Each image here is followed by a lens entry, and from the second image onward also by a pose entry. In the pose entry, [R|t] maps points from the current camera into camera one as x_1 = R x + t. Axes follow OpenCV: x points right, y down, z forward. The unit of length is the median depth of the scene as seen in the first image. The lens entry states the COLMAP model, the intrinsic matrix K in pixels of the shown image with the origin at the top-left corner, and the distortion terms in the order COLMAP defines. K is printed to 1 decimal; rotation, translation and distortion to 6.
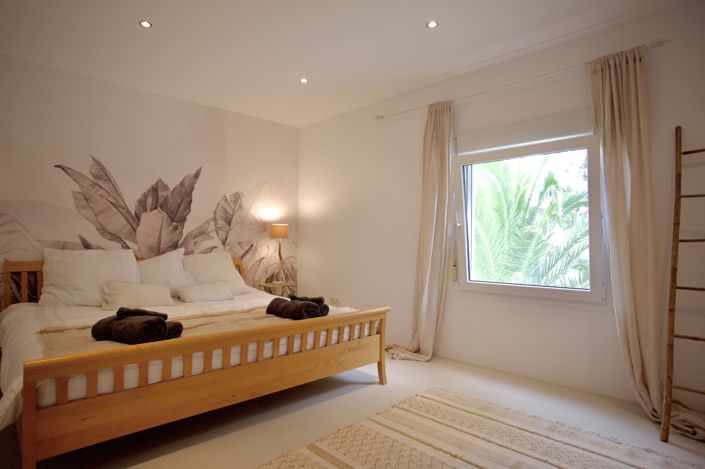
lens RADIAL K [[402.2, 0, 354.1], [0, 402.2, 236.9], [0, 0, 1]] dist [-0.033124, 0.006388]
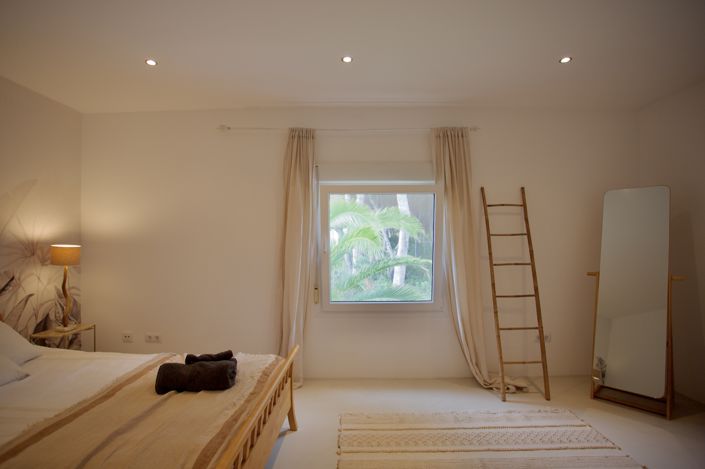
lens RADIAL K [[348.8, 0, 356.7], [0, 348.8, 238.7], [0, 0, 1]] dist [-0.052990, 0.010771]
pose [[0.709854, -0.001434, 0.704347, -0.314753], [-0.002094, 0.999989, 0.004146, -0.062160], [-0.704346, -0.004418, 0.709843, 0.283578]]
